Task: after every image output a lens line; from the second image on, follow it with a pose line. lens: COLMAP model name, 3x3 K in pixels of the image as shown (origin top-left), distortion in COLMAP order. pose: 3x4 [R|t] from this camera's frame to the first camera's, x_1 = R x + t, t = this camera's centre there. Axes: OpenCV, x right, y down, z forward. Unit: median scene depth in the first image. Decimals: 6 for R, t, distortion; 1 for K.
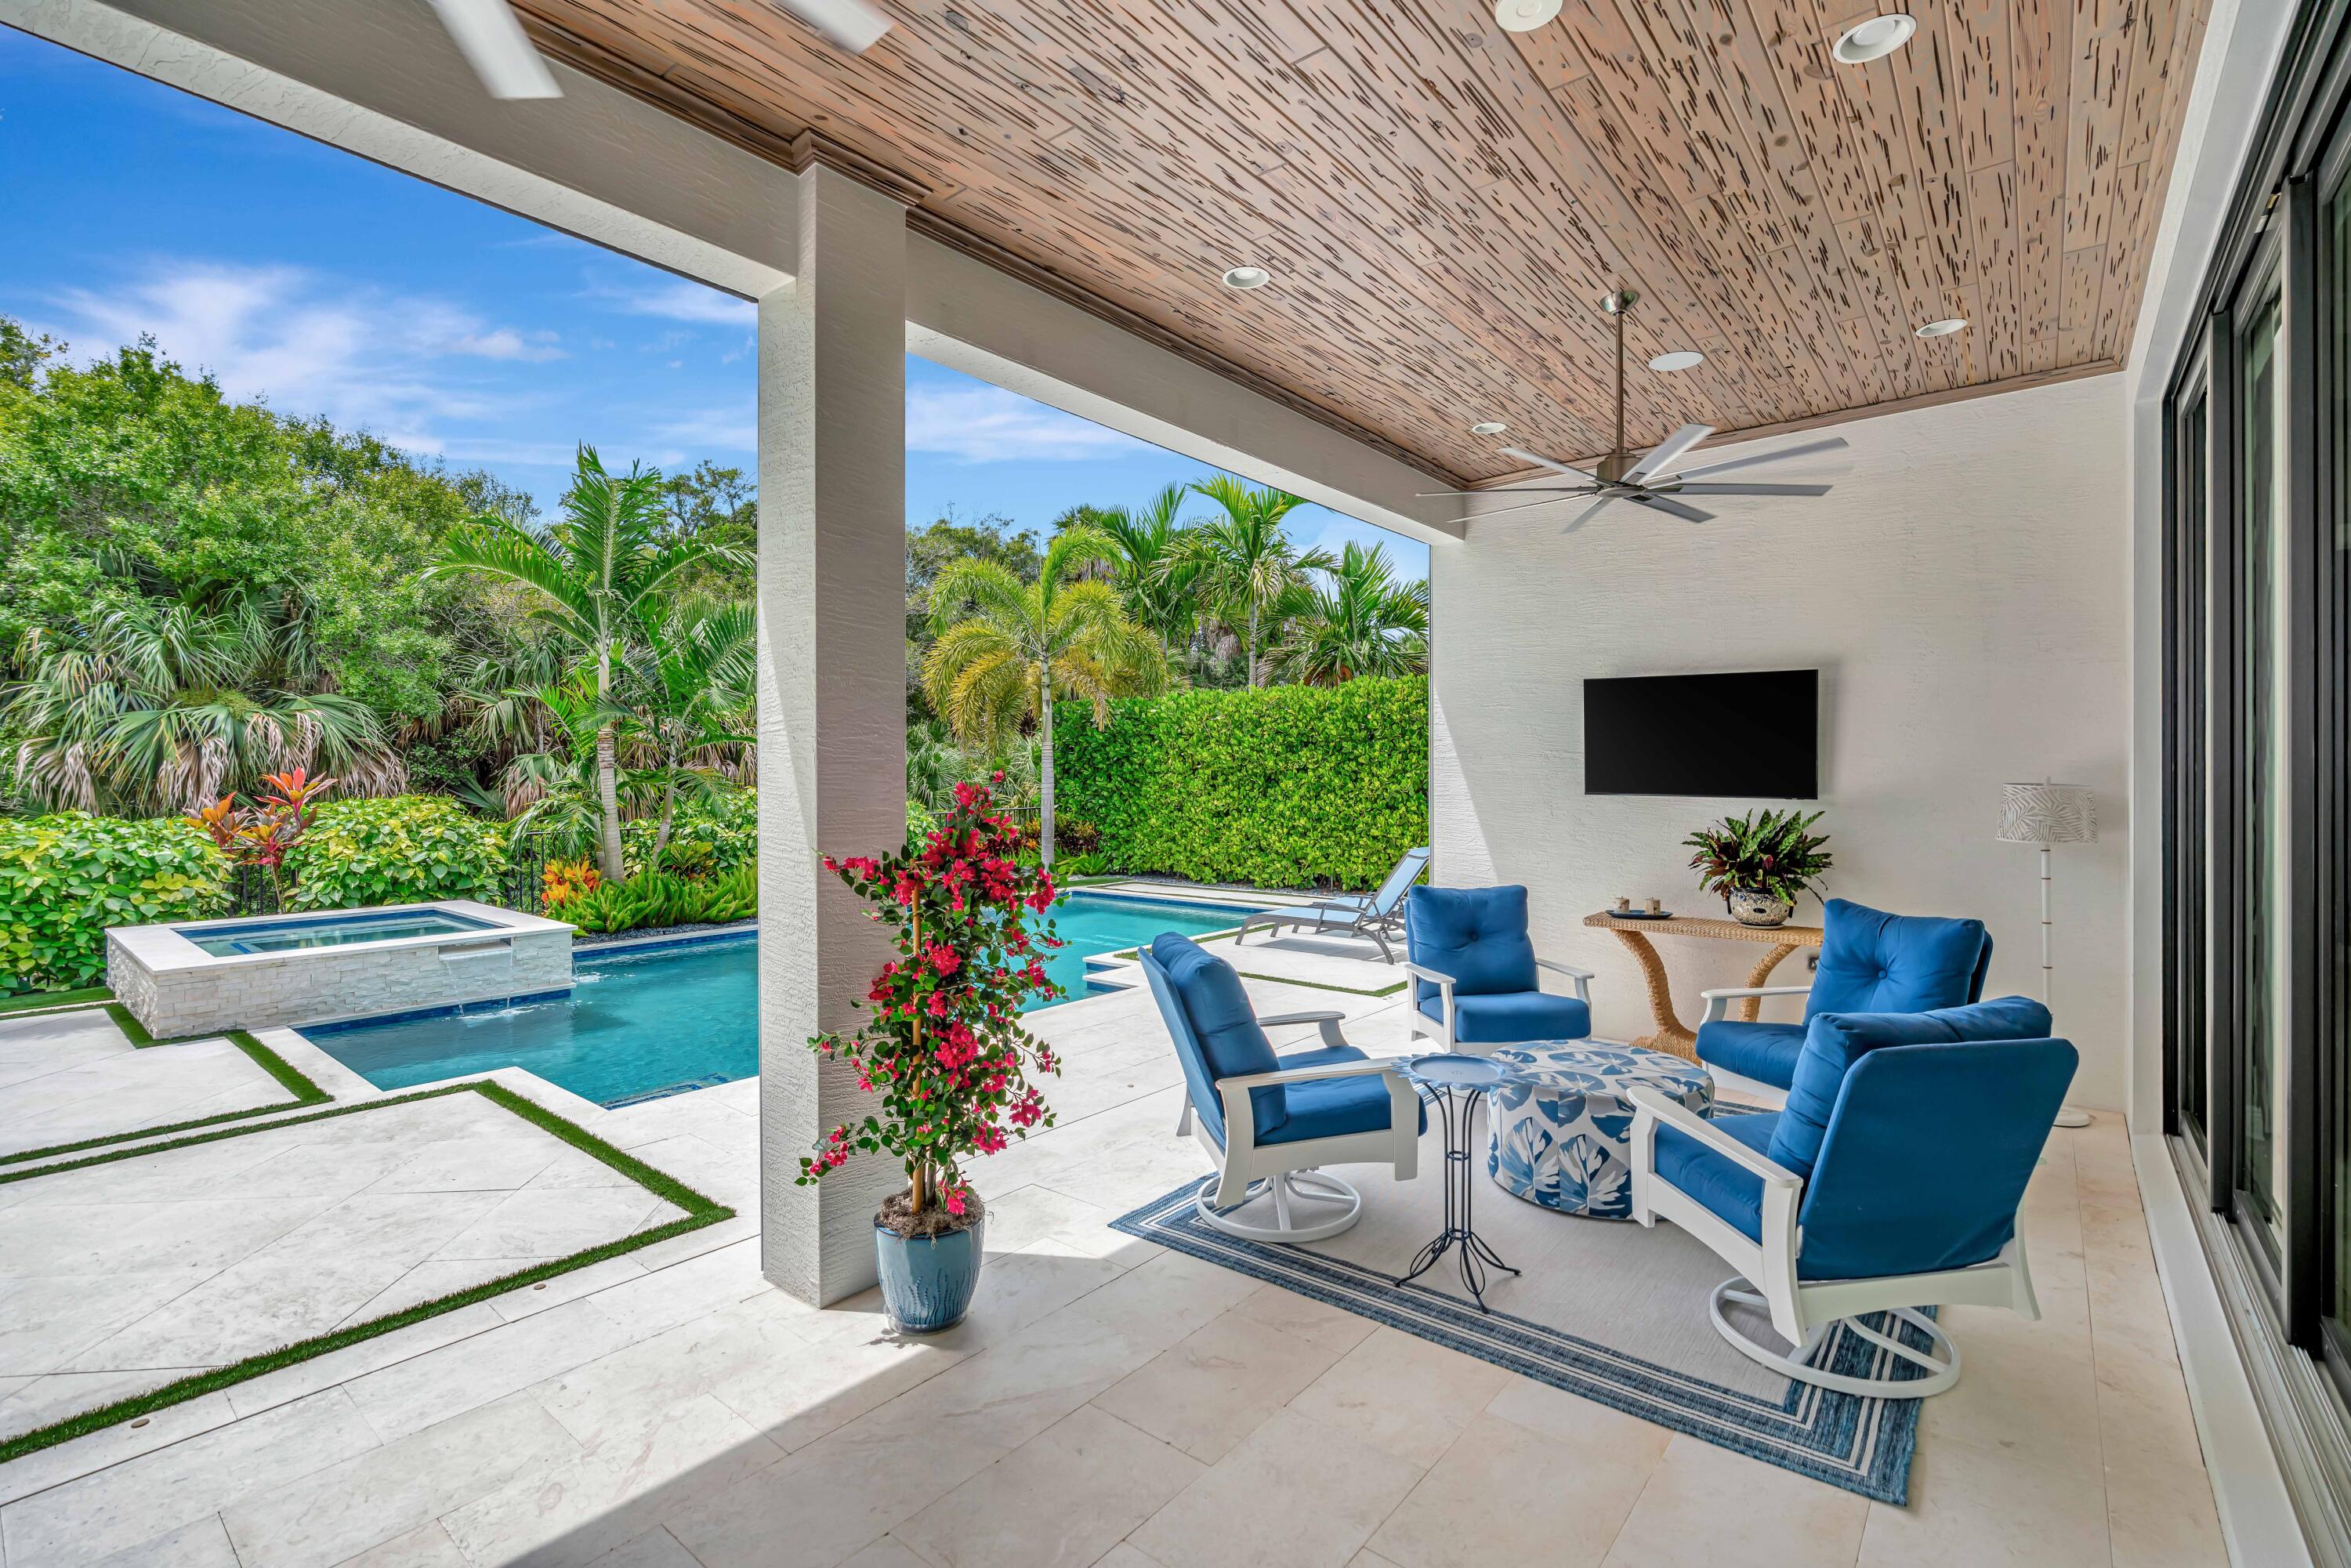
lens RADIAL K [[1057.6, 0, 1175.5], [0, 1057.6, 784.0], [0, 0, 1]] dist [0.003100, 0.001060]
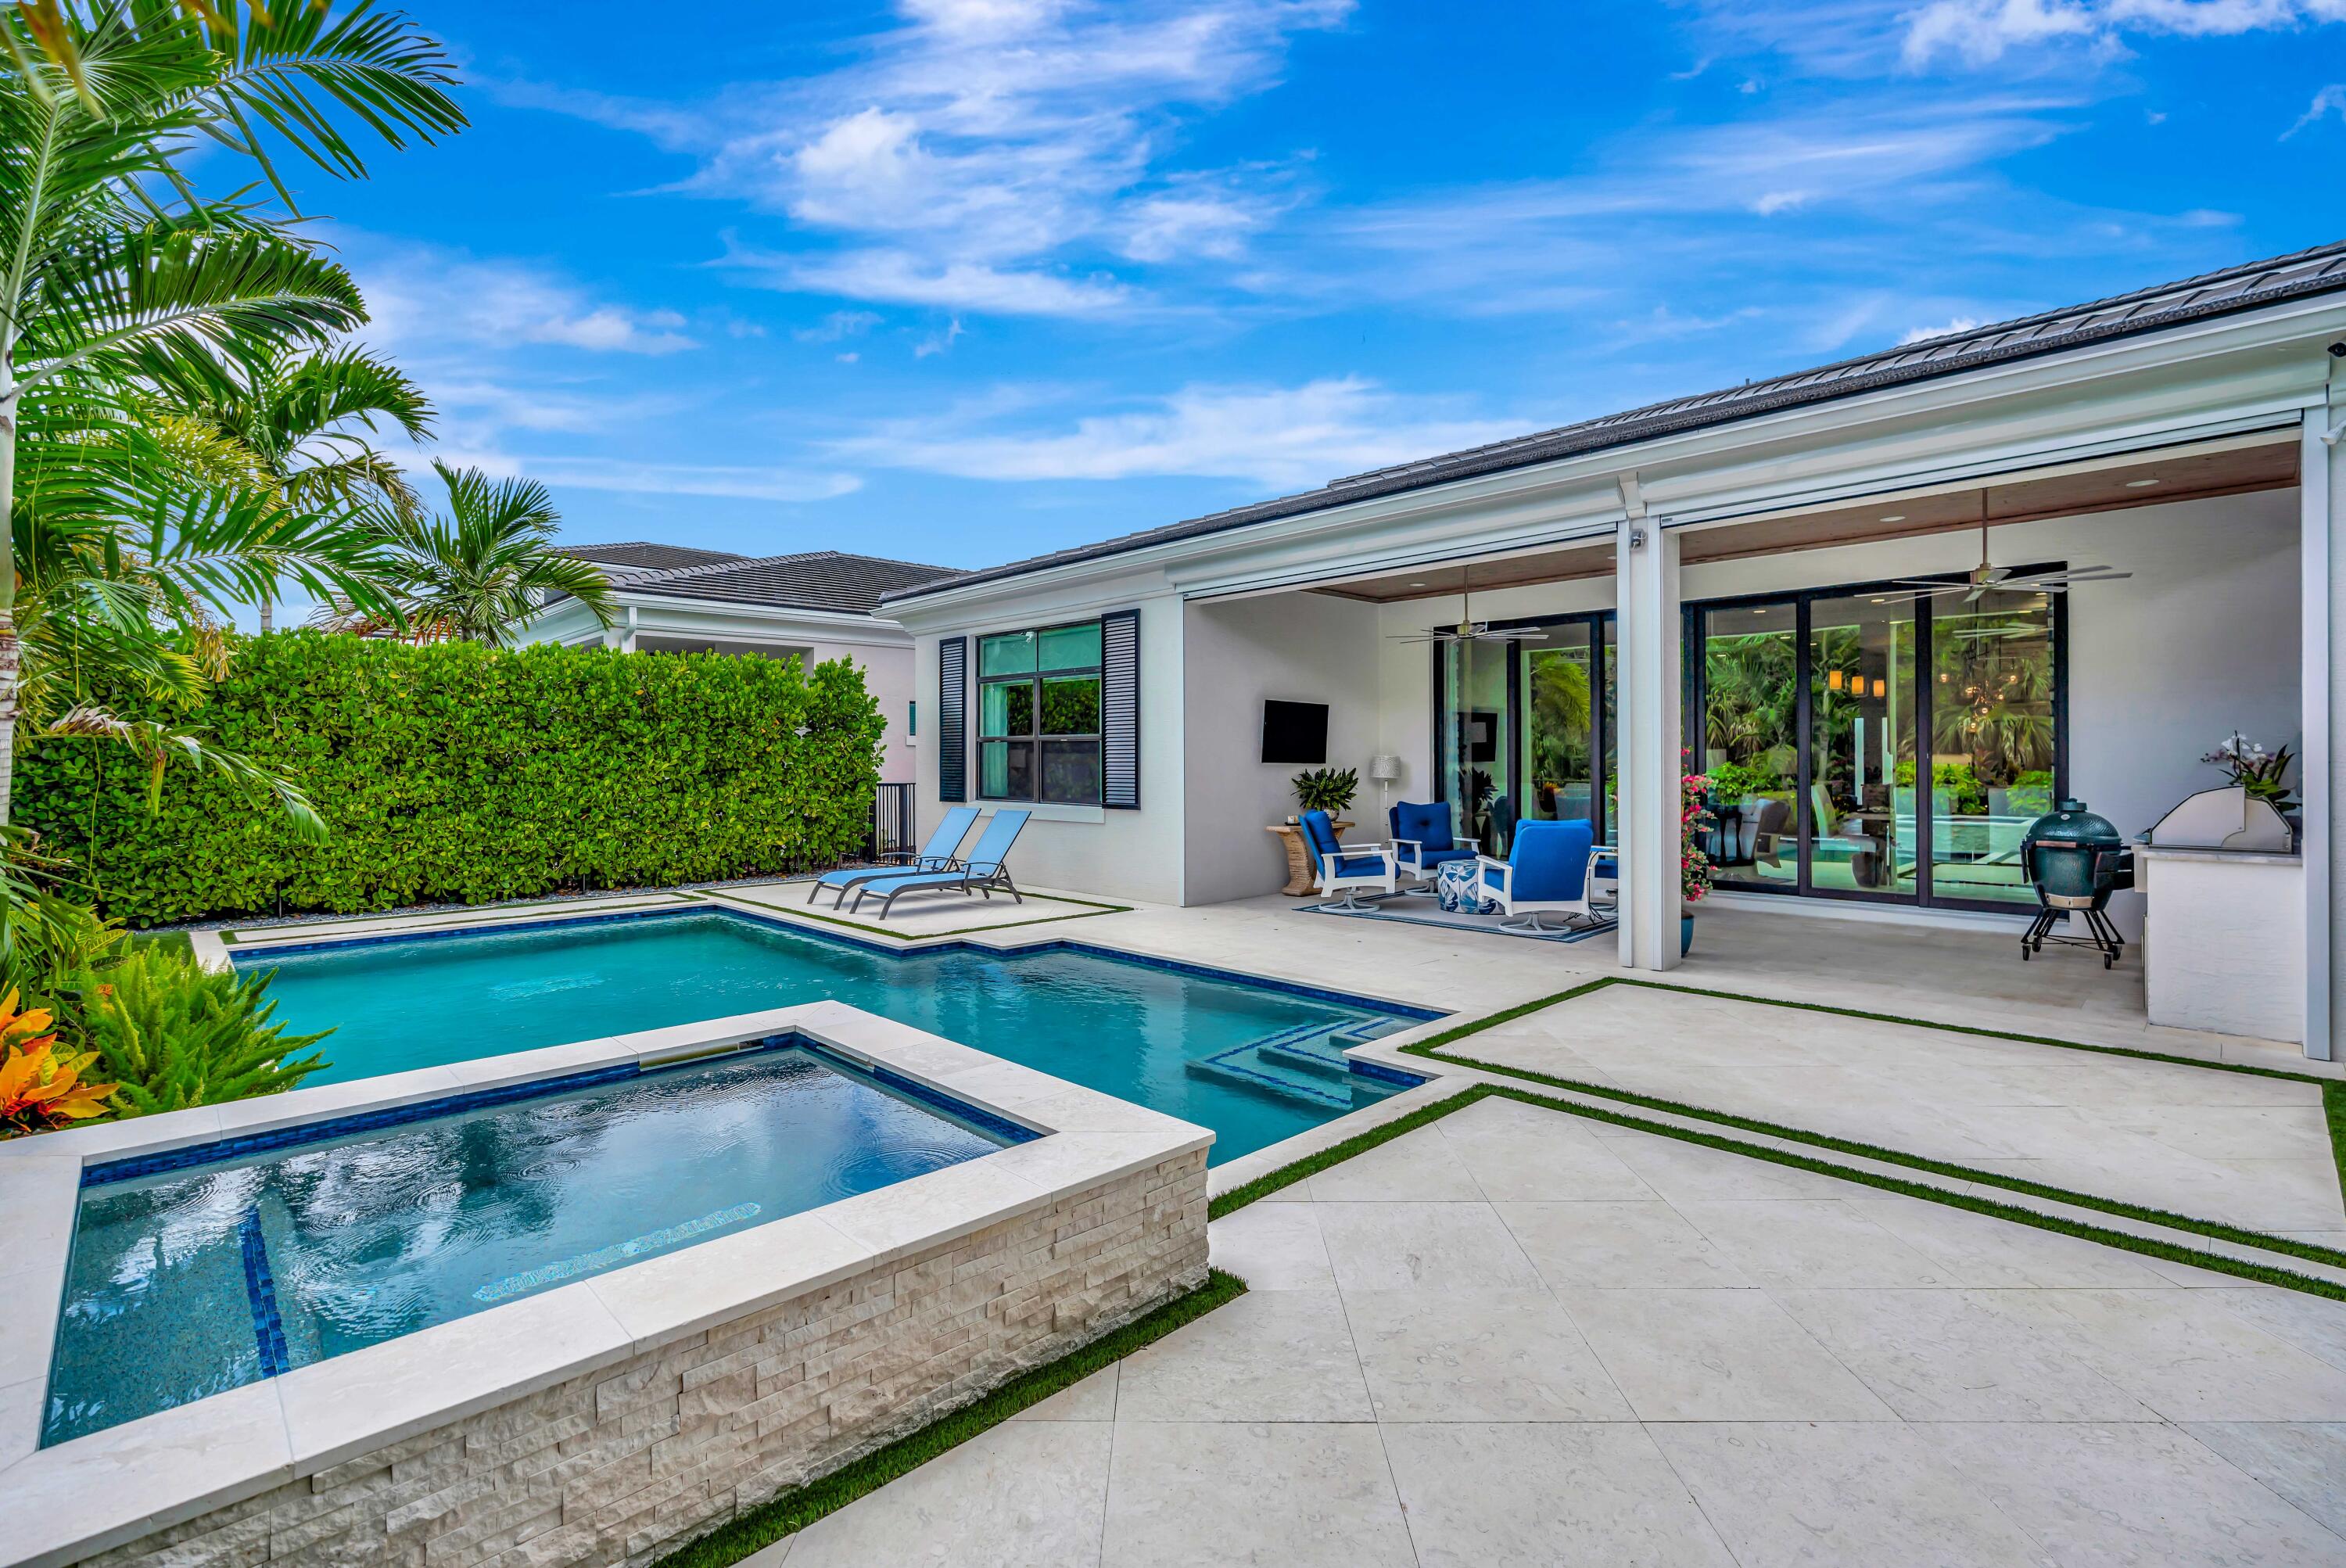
lens RADIAL K [[1047.9, 0, 1173.0], [0, 1047.9, 784.0], [0, 0, 1]] dist [-0.002641, -0.000758]
pose [[0.094209, -0.020883, 0.995333, -0.718137], [0.014813, 0.999699, 0.019573, 0.004764], [-0.995442, 0.012900, 0.094490, 0.489040]]
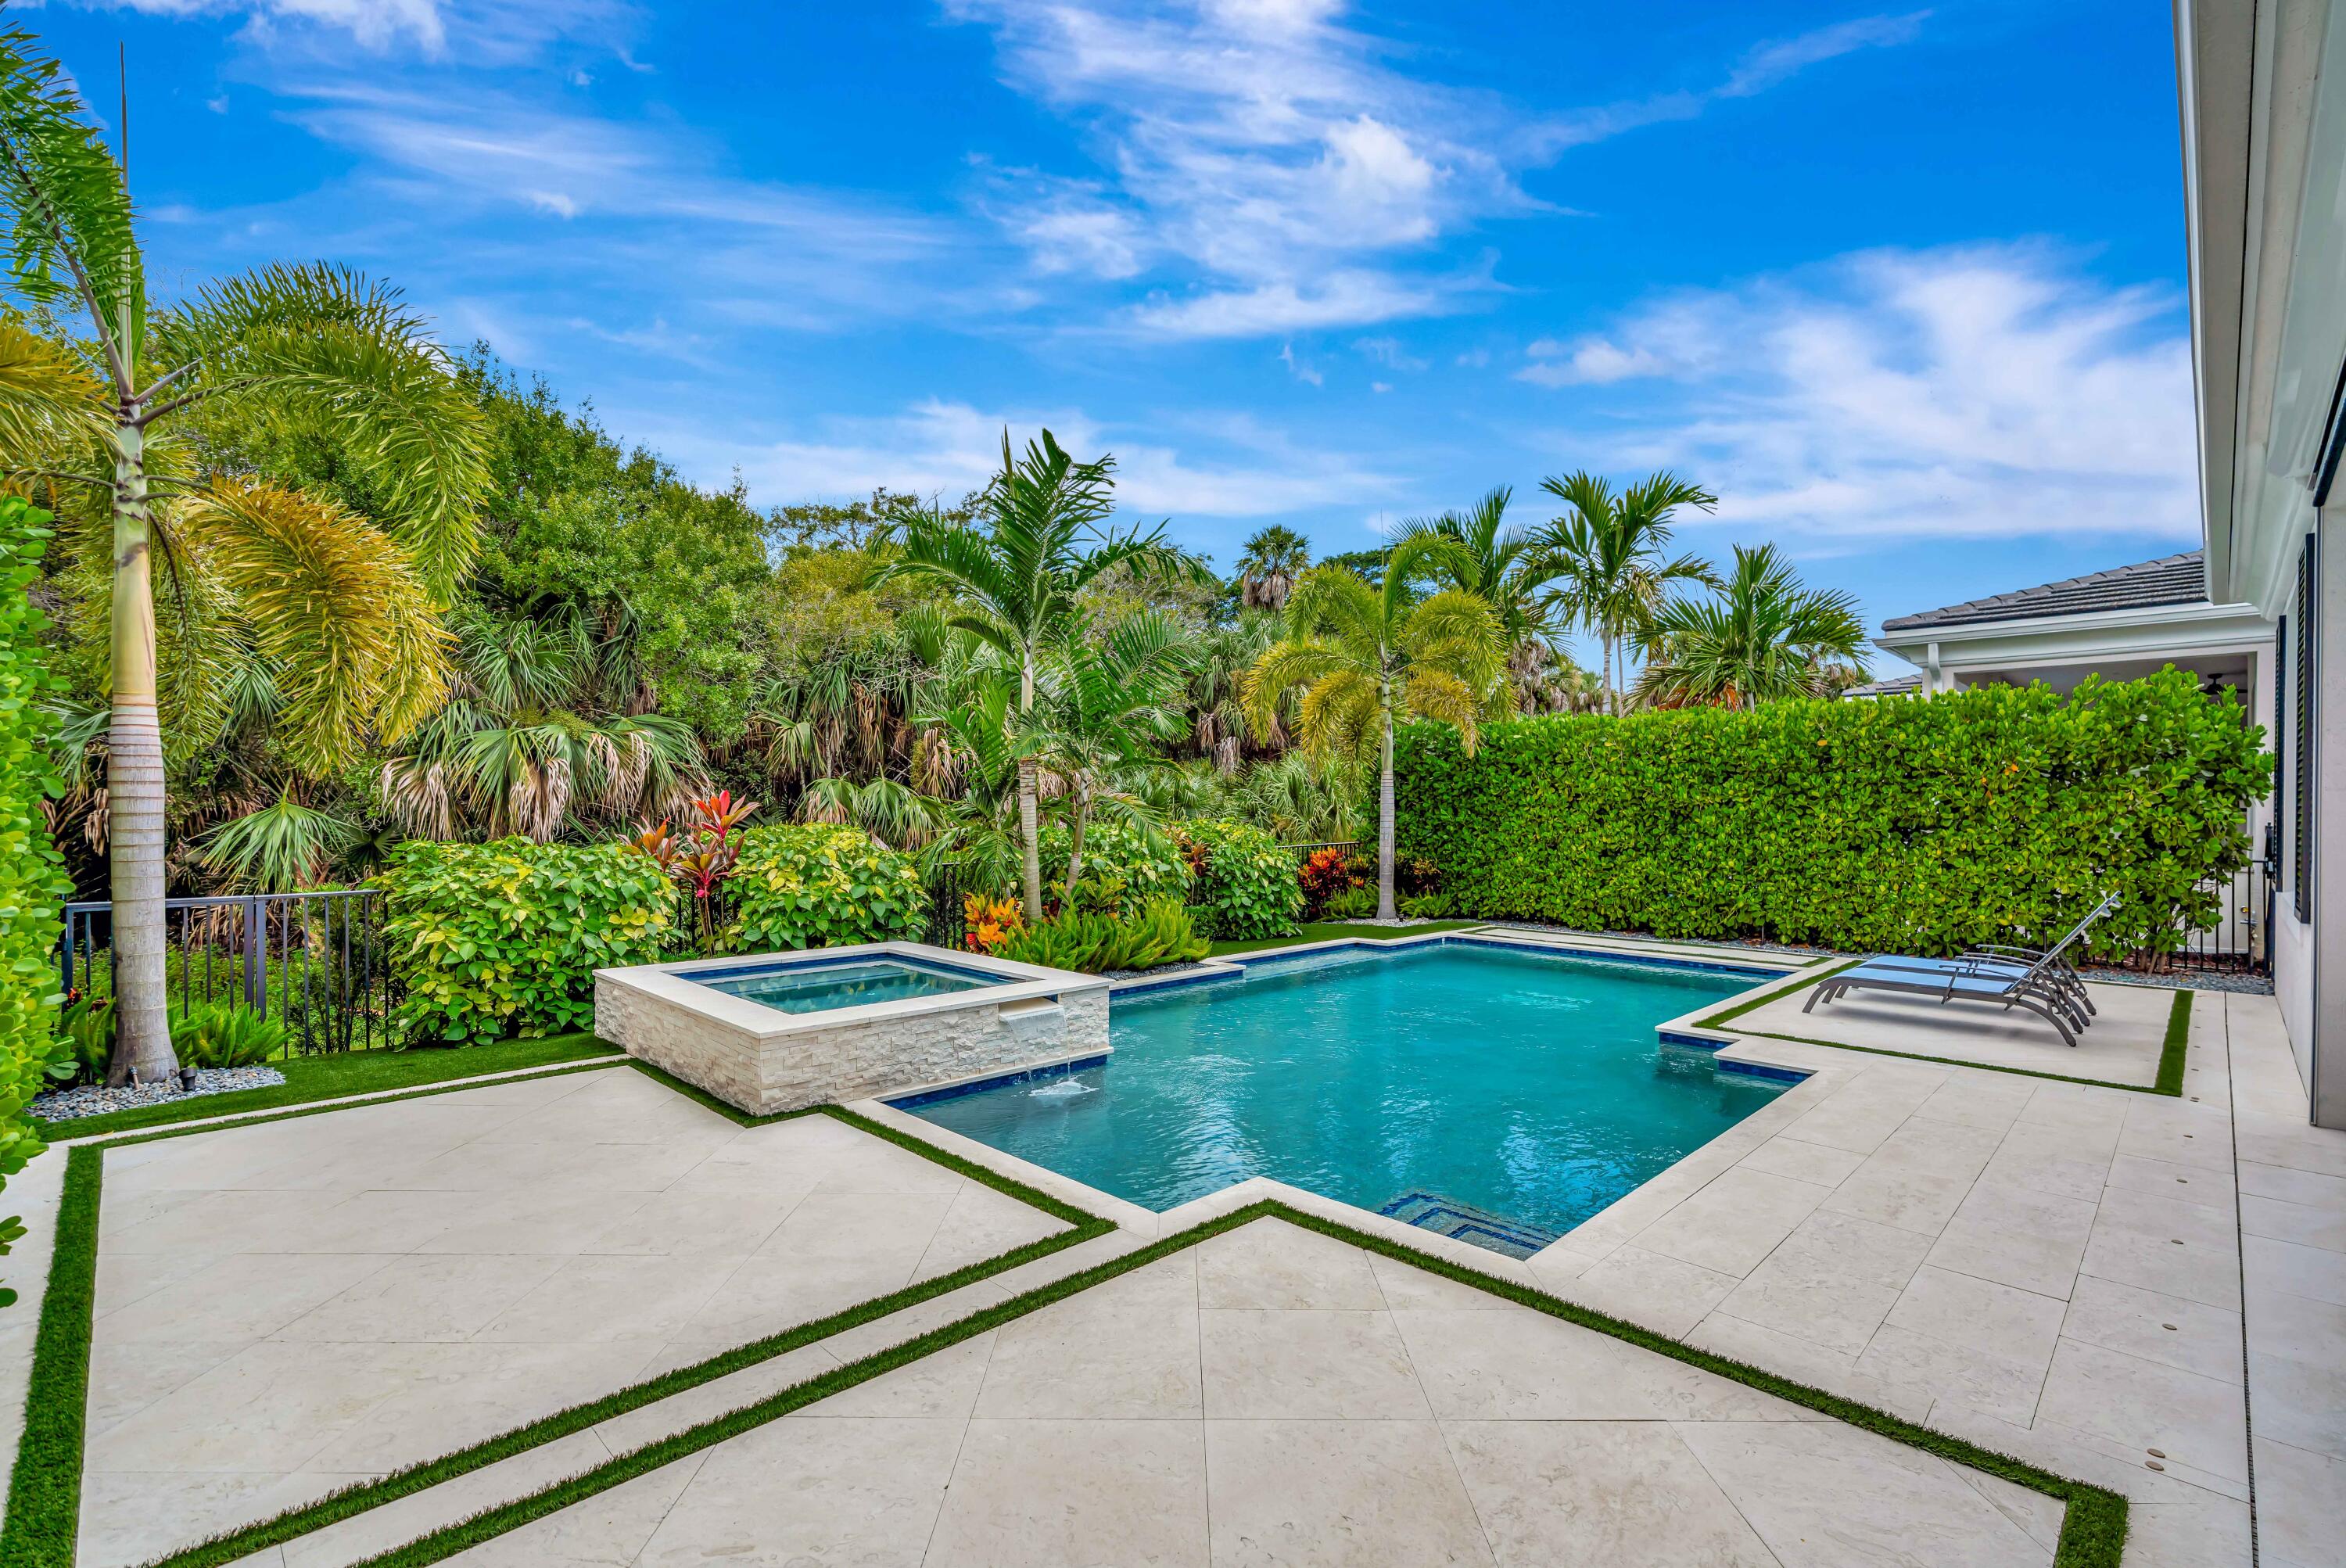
lens RADIAL K [[1054.9, 0, 1180.8], [0, 1054.9, 831.1], [0, 0, 1]] dist [-0.009635, 0.000522]
pose [[0.996765, 0.012119, -0.079447, -0.288555], [-0.011064, 0.999845, 0.013700, 0.002474], [0.079601, -0.012777, 0.996745, 0.109153]]
